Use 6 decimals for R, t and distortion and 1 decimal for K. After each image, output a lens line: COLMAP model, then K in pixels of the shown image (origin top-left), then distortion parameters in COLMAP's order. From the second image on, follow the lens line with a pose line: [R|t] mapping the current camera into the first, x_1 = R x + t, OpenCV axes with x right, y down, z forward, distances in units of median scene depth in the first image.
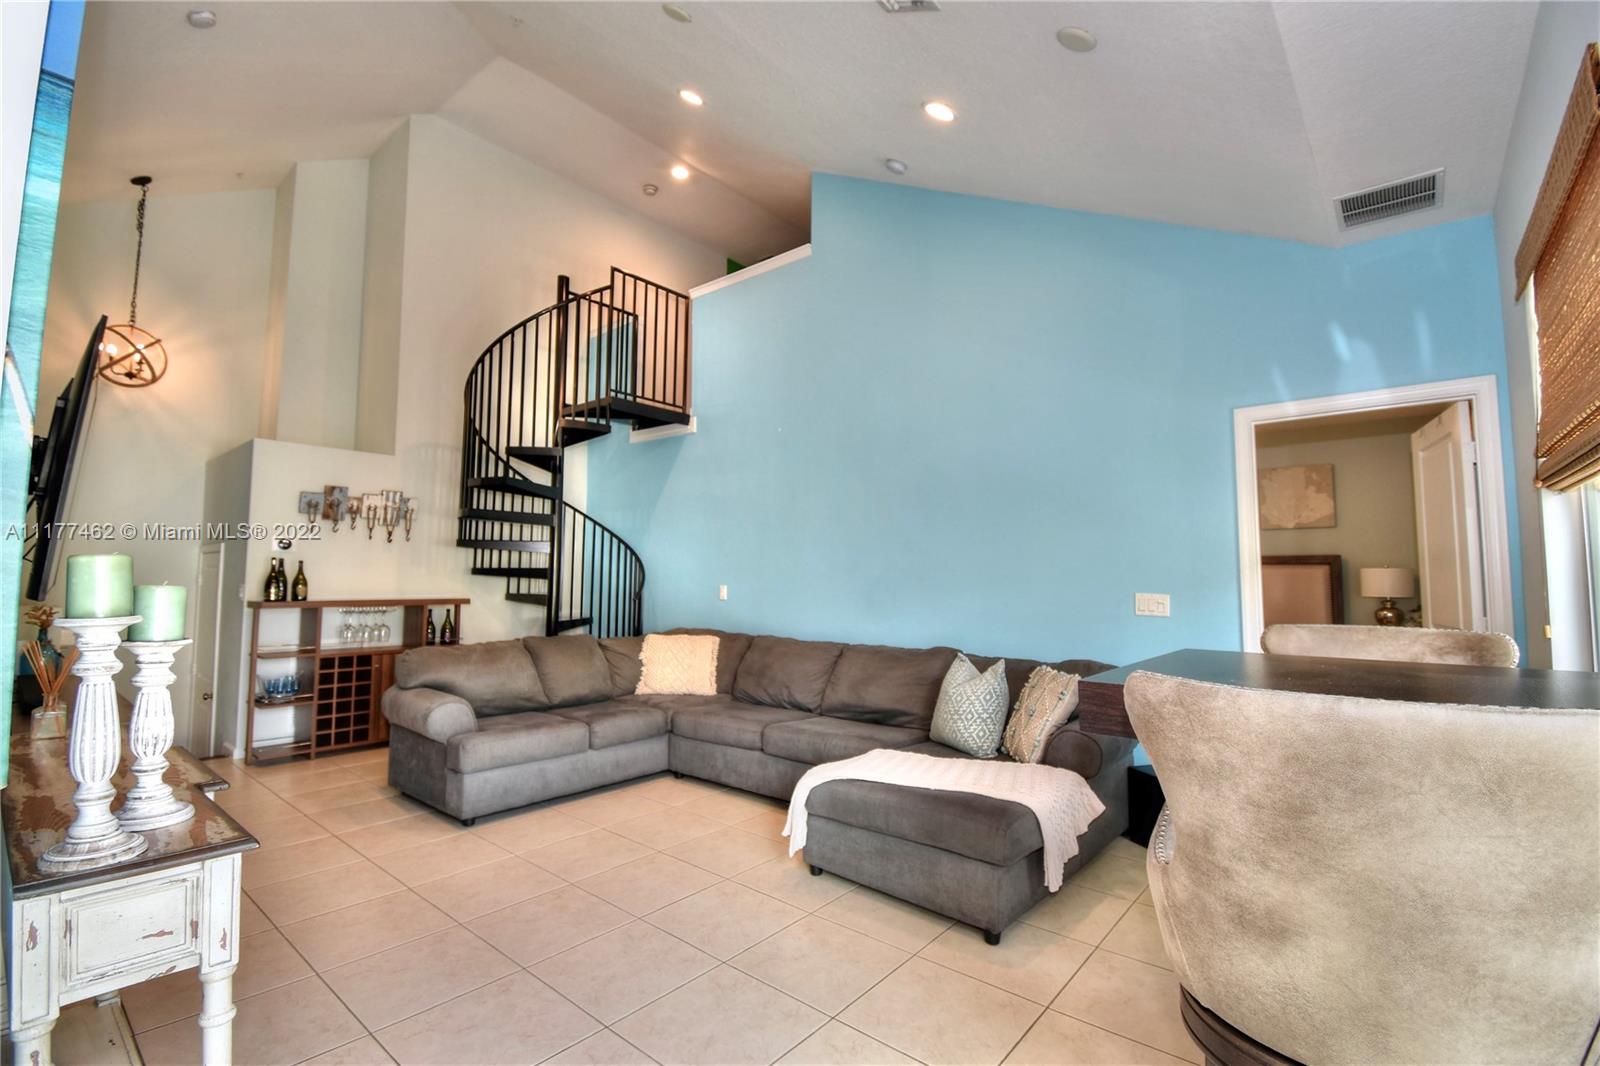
lens RADIAL K [[701.3, 0, 804.1], [0, 701.3, 529.8], [0, 0, 1]] dist [0.020806, -0.024462]
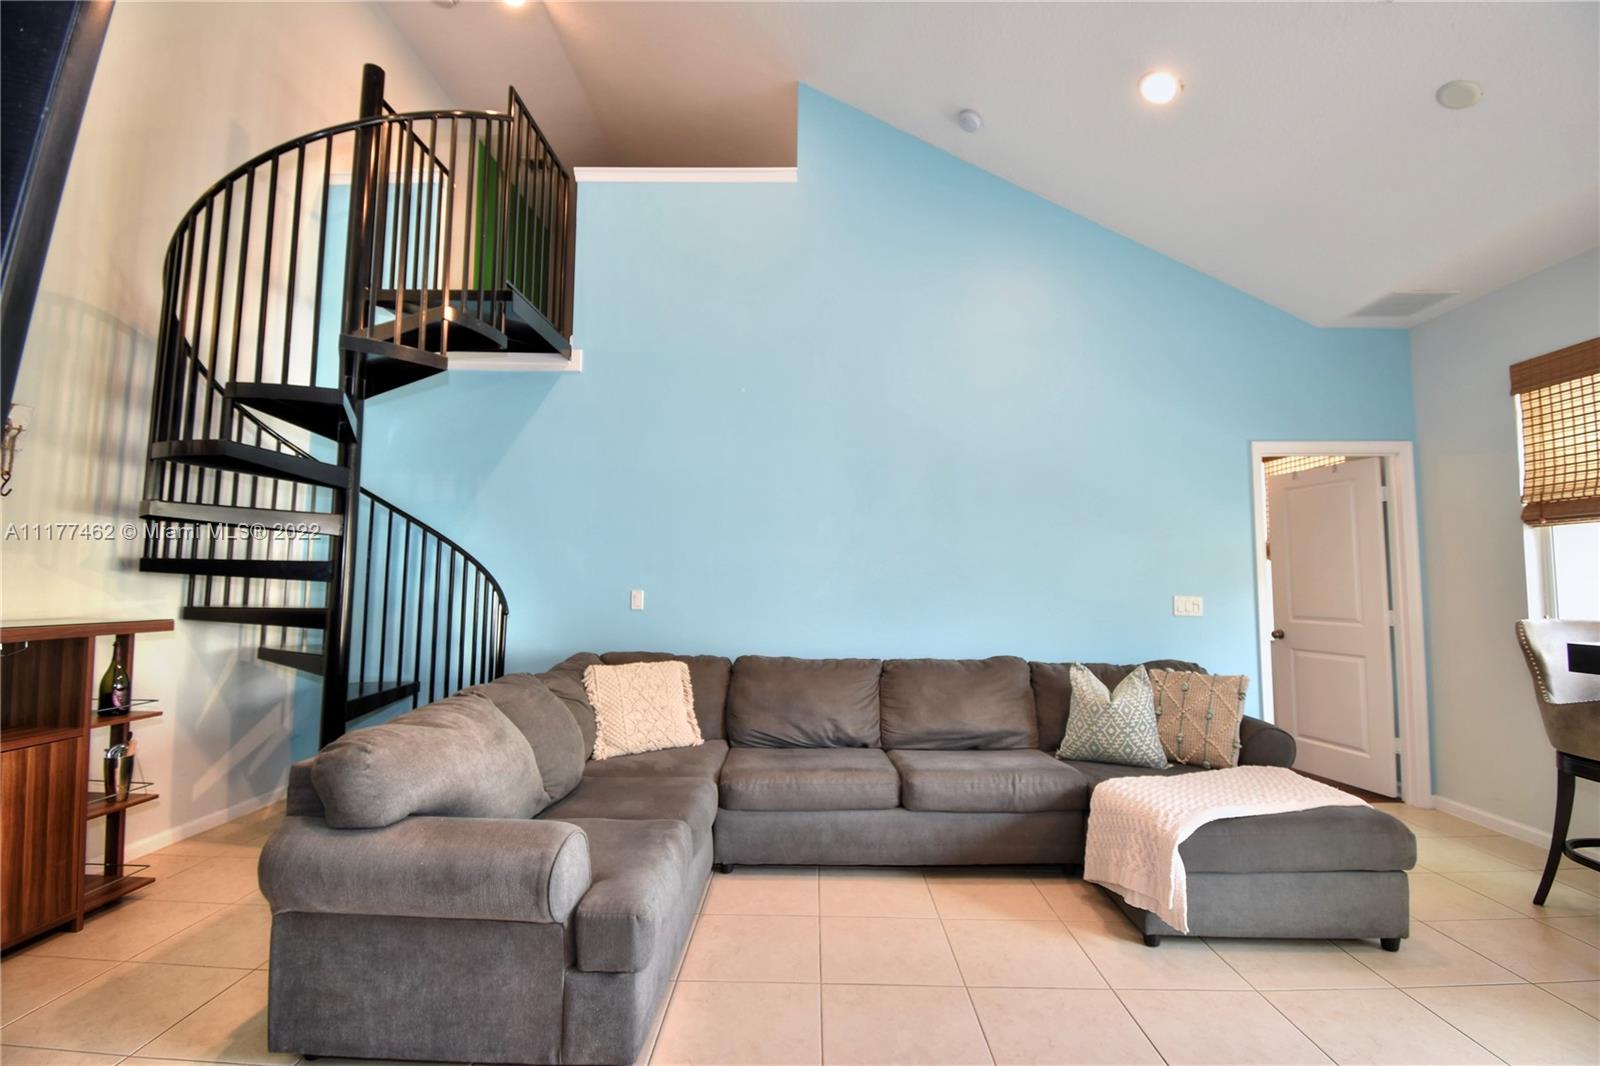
lens RADIAL K [[701.3, 0, 804.1], [0, 701.3, 529.8], [0, 0, 1]] dist [0.020806, -0.024462]
pose [[0.779327, 0.046818, 0.624865, -0.486239], [-0.047645, 0.998745, -0.015409, 0.022543], [-0.624803, -0.017763, 0.780580, 0.362426]]
